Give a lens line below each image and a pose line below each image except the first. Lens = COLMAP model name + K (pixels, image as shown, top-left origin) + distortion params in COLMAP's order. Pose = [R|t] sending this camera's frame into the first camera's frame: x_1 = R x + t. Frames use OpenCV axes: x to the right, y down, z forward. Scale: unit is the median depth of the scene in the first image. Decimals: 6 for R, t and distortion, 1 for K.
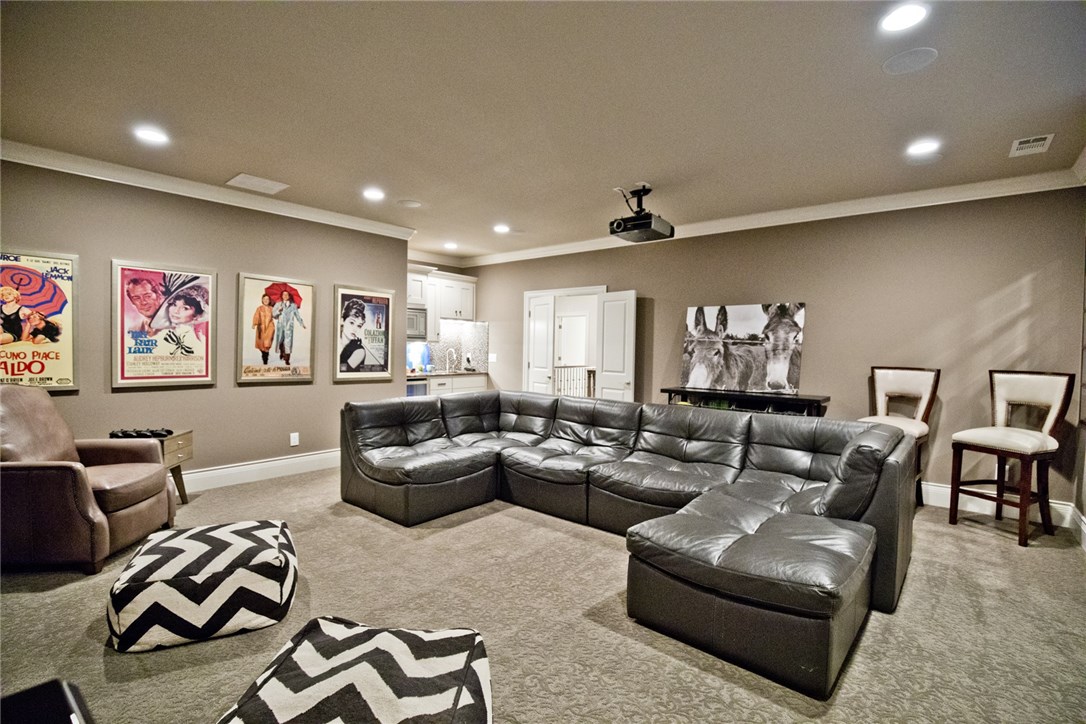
lens RADIAL K [[495.6, 0, 543.0], [0, 495.6, 362.0], [0, 0, 1]] dist [-0.000772, -0.000183]
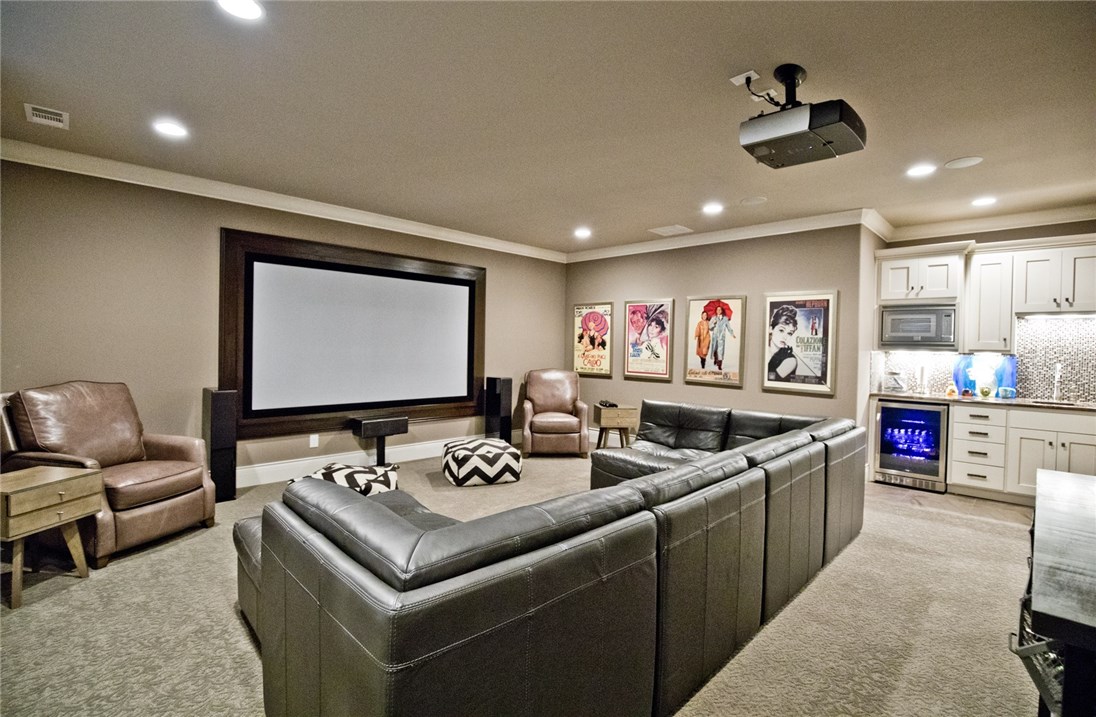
lens RADIAL K [[492.1, 0, 548.0], [0, 492.1, 358.5], [0, 0, 1]] dist [0.000083, 0.000103]
pose [[-0.053695, 0.013894, -0.998461, 0.669416], [-0.047655, 0.998728, 0.016460, -0.020998], [0.997420, 0.048465, -0.052964, 0.673250]]
